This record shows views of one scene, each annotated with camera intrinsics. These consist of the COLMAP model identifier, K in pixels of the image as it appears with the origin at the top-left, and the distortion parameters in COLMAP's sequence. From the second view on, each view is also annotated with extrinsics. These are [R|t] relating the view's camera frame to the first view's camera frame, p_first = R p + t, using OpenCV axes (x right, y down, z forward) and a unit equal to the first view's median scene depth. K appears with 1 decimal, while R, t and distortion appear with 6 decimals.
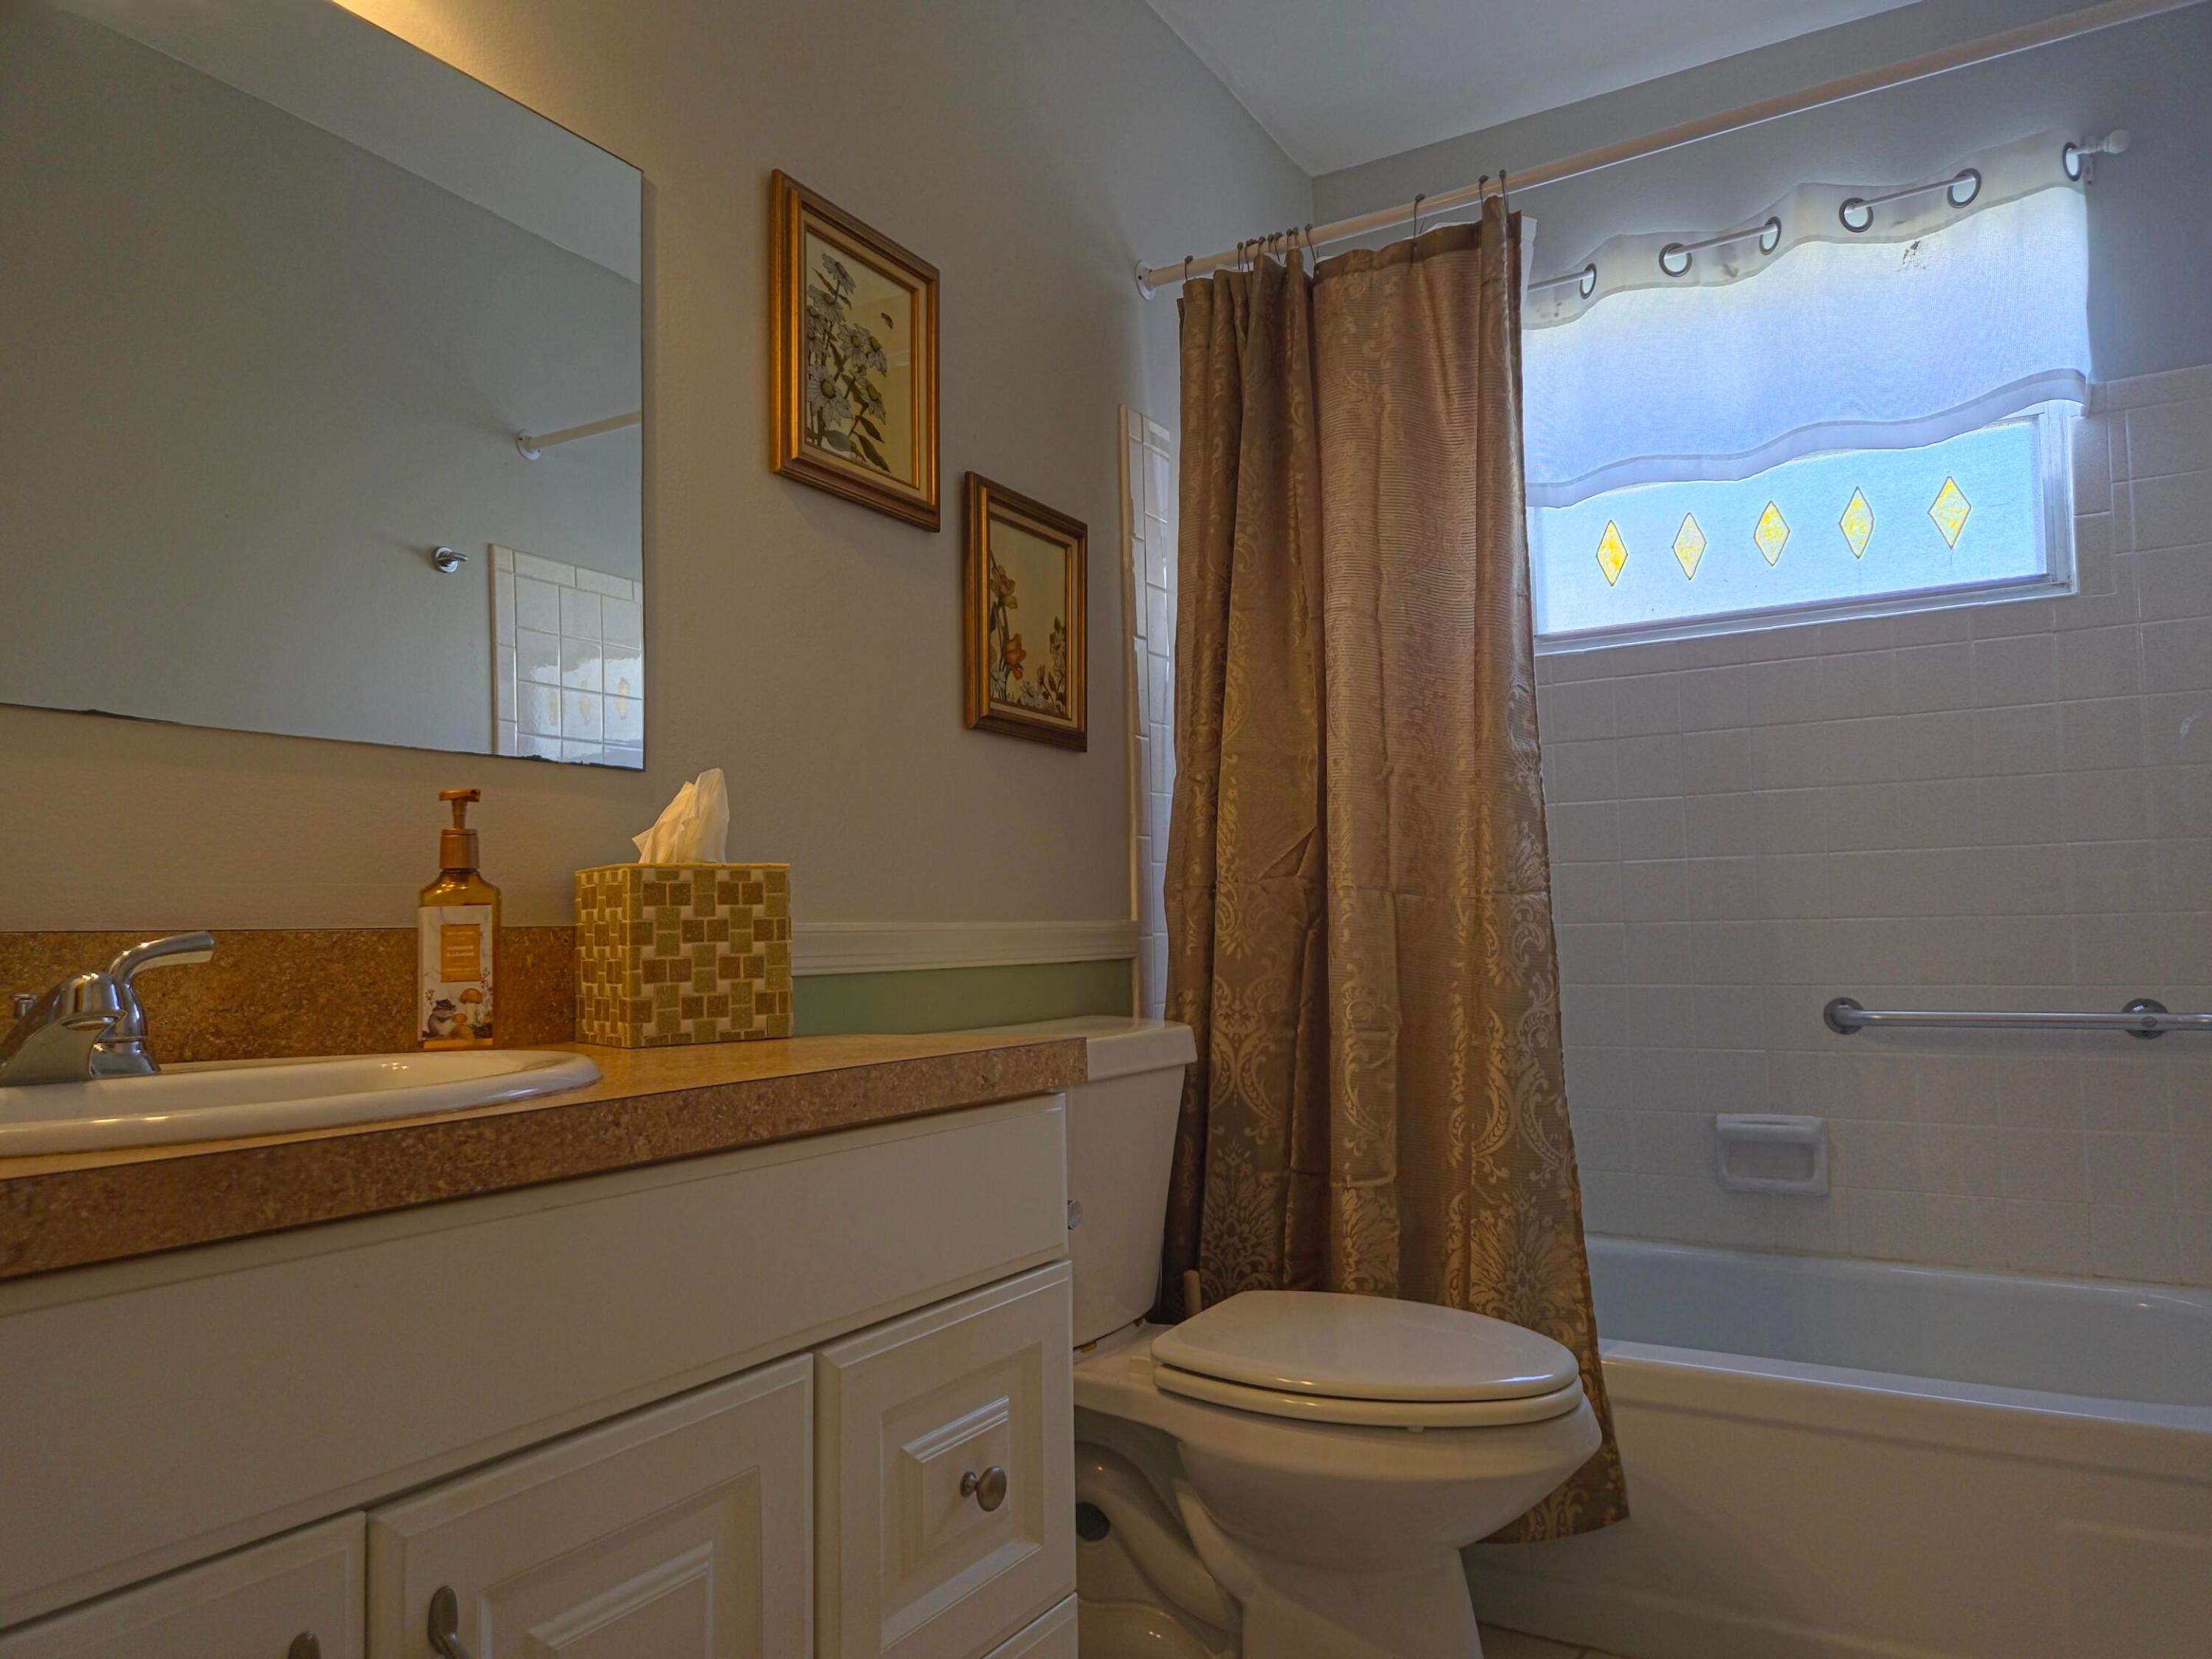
lens RADIAL K [[1504.2, 0, 1121.7], [0, 1504.2, 823.5], [0, 0, 1]] dist [0.072319, -0.053792]
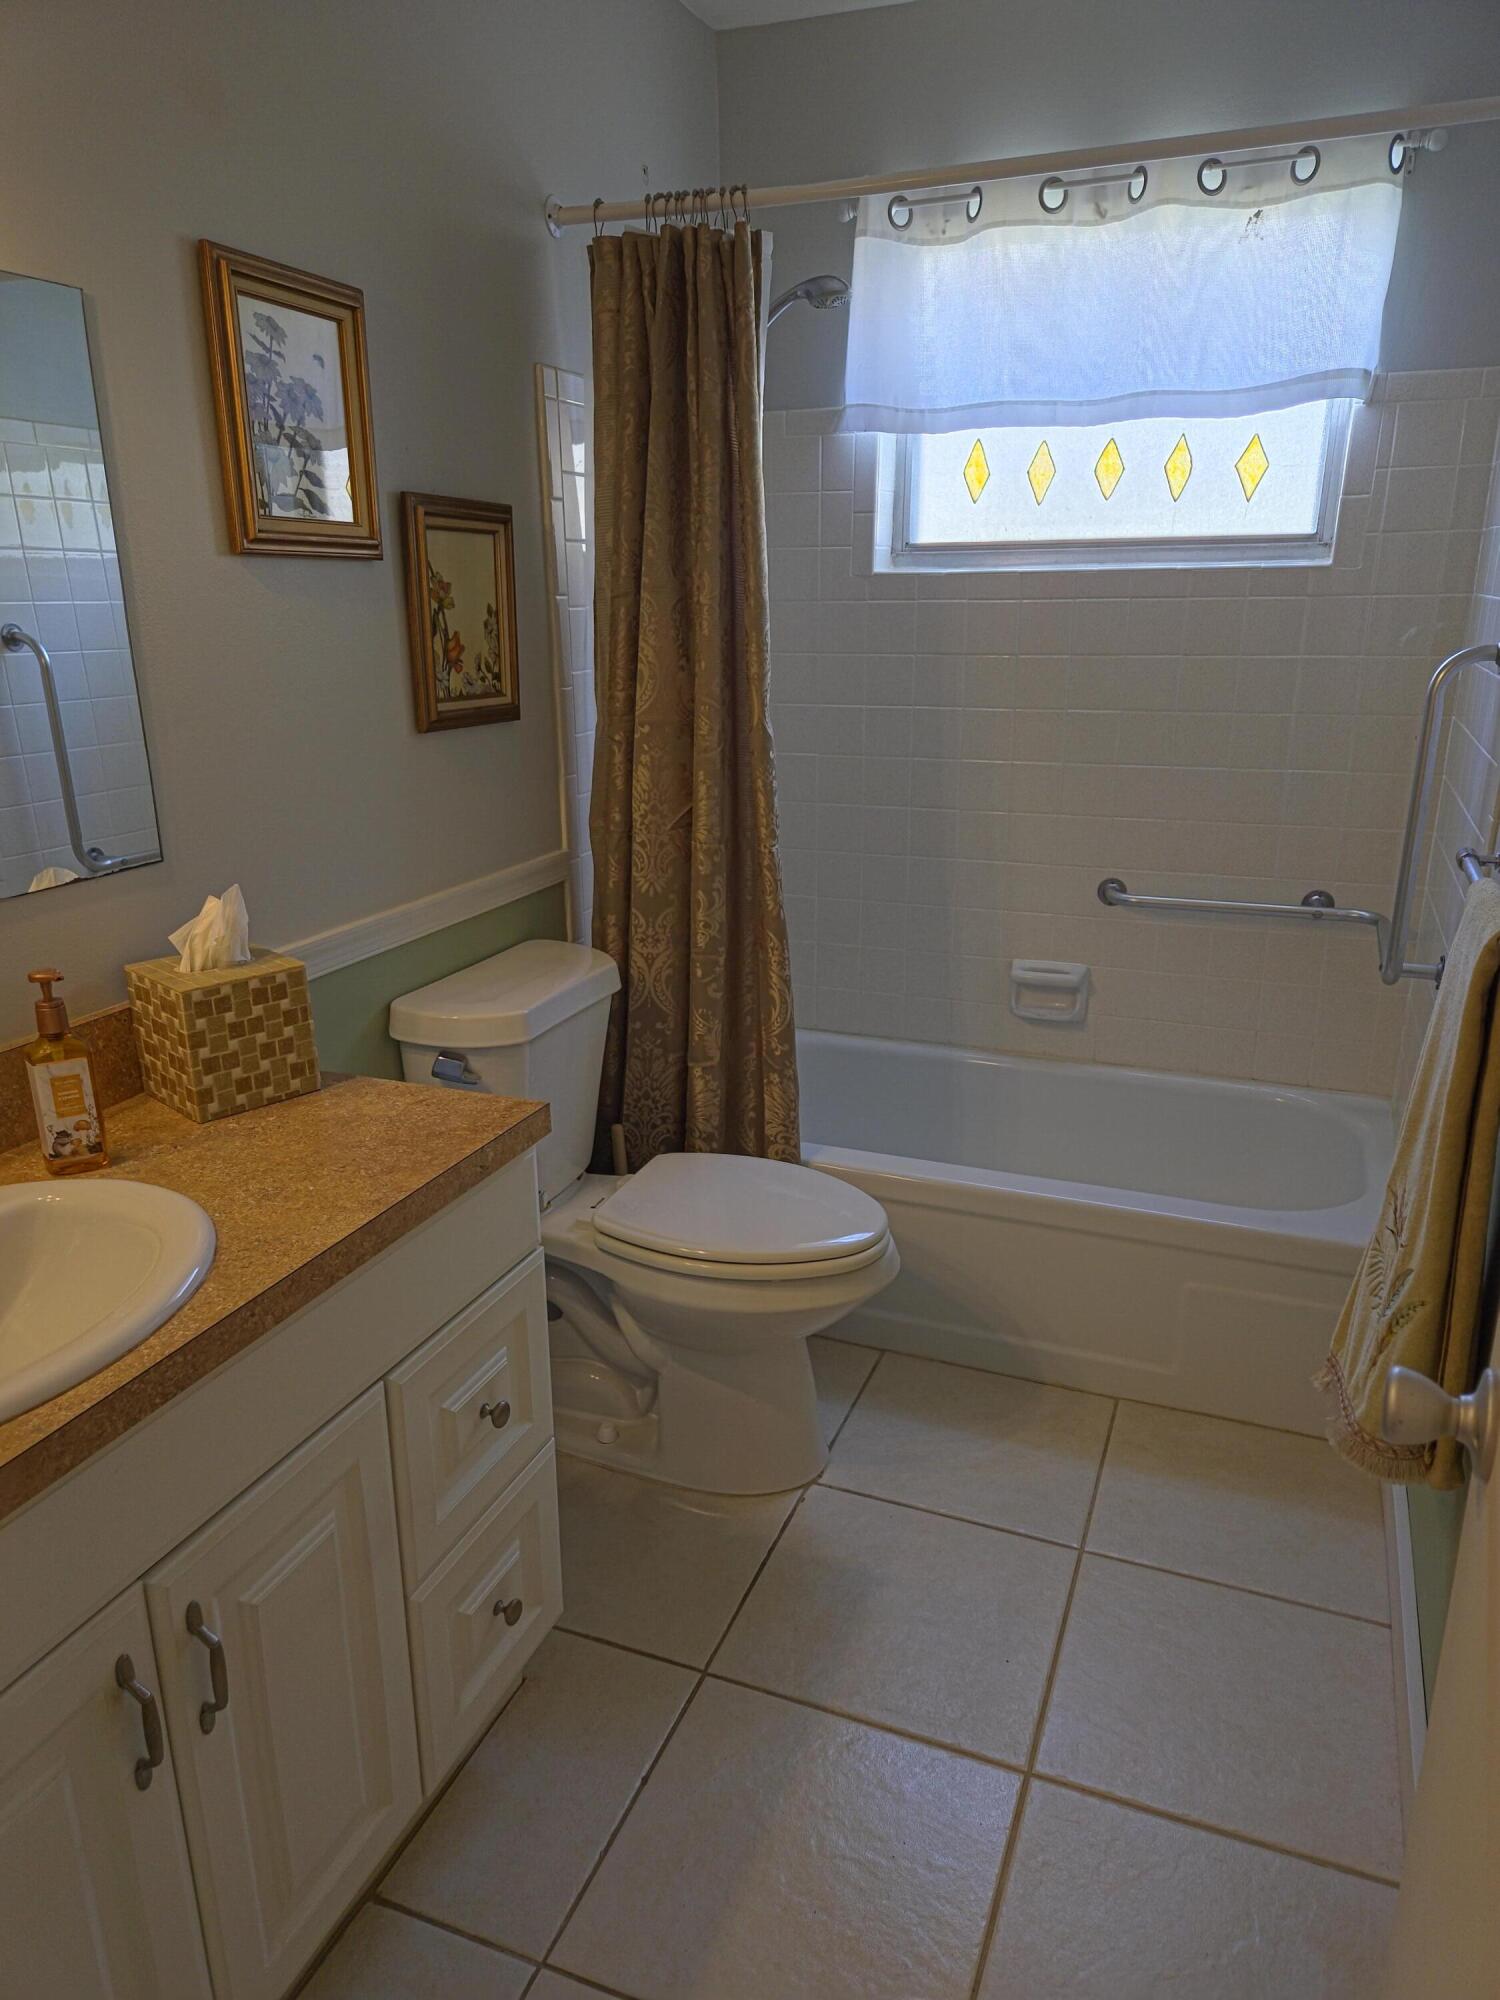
lens RADIAL K [[1360.1, 0, 737.9], [0, 1360.1, 1021.4], [0, 0, 1]] dist [0.072319, -0.053792]
pose [[0.988940, -0.034128, 0.144339, -0.017717], [-0.020439, 0.932526, 0.360525, -0.220377], [-0.146904, -0.359487, 0.921514, -0.082916]]
